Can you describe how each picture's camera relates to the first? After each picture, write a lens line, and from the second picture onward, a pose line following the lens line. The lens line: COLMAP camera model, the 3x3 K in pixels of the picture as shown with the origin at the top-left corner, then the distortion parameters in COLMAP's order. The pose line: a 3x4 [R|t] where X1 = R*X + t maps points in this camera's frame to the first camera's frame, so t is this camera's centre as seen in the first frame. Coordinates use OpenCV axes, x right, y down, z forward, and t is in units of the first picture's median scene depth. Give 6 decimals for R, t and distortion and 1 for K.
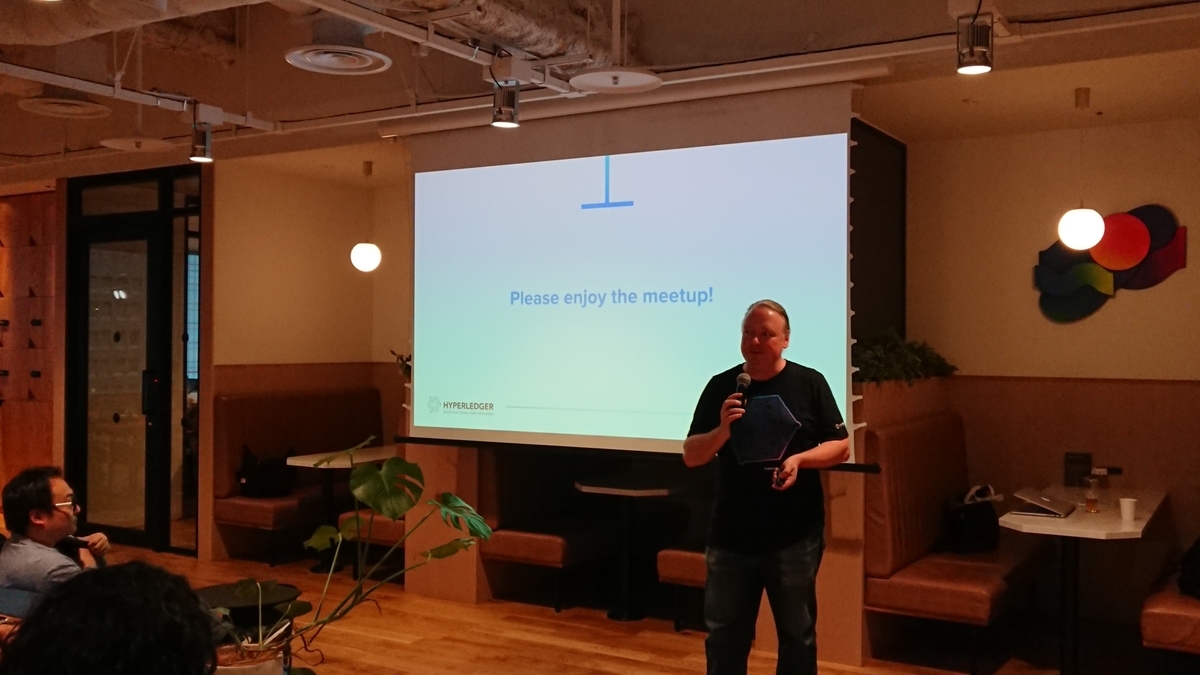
lens RADIAL K [[1126.6, 0, 600.8], [0, 1126.6, 335.8], [0, 0, 1]] dist [0.031201, 0.000000]
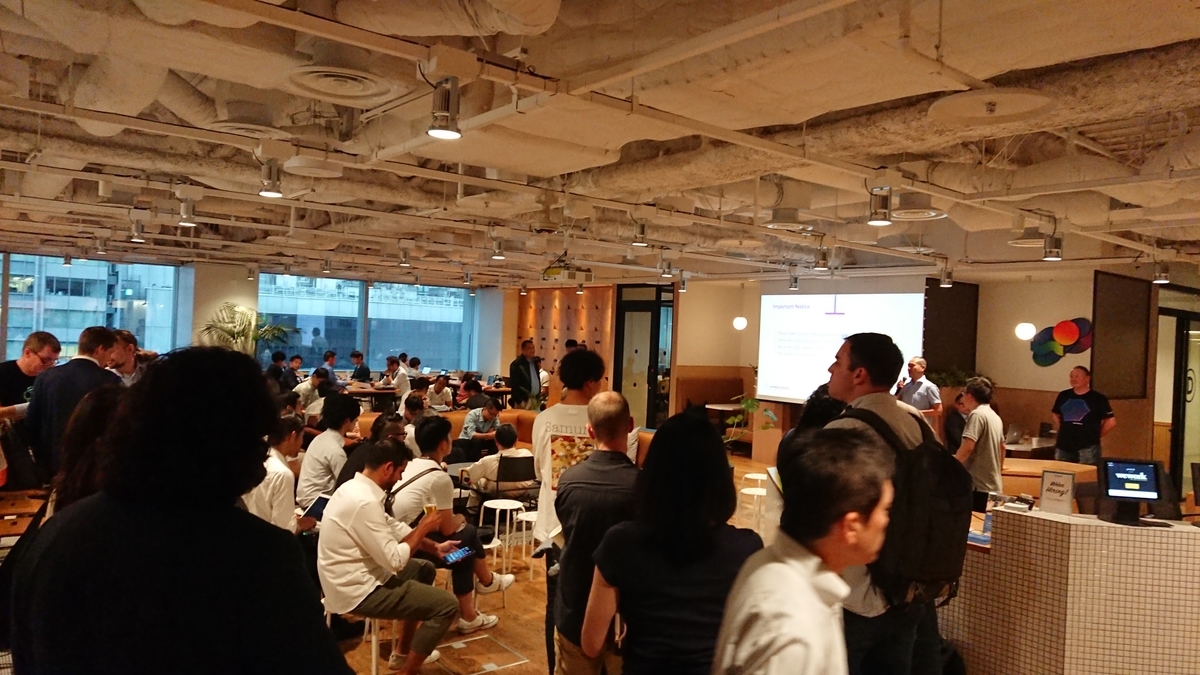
lens RADIAL K [[854.4, 0, 603.6], [0, 854.4, 332.8], [0, 0, 1]] dist [0.027248, 0.001540]
pose [[0.940567, 0.035583, -0.337738, 0.150856], [-0.038059, 0.999275, -0.000709, -0.042830], [0.337468, 0.013521, 0.941240, -0.914277]]
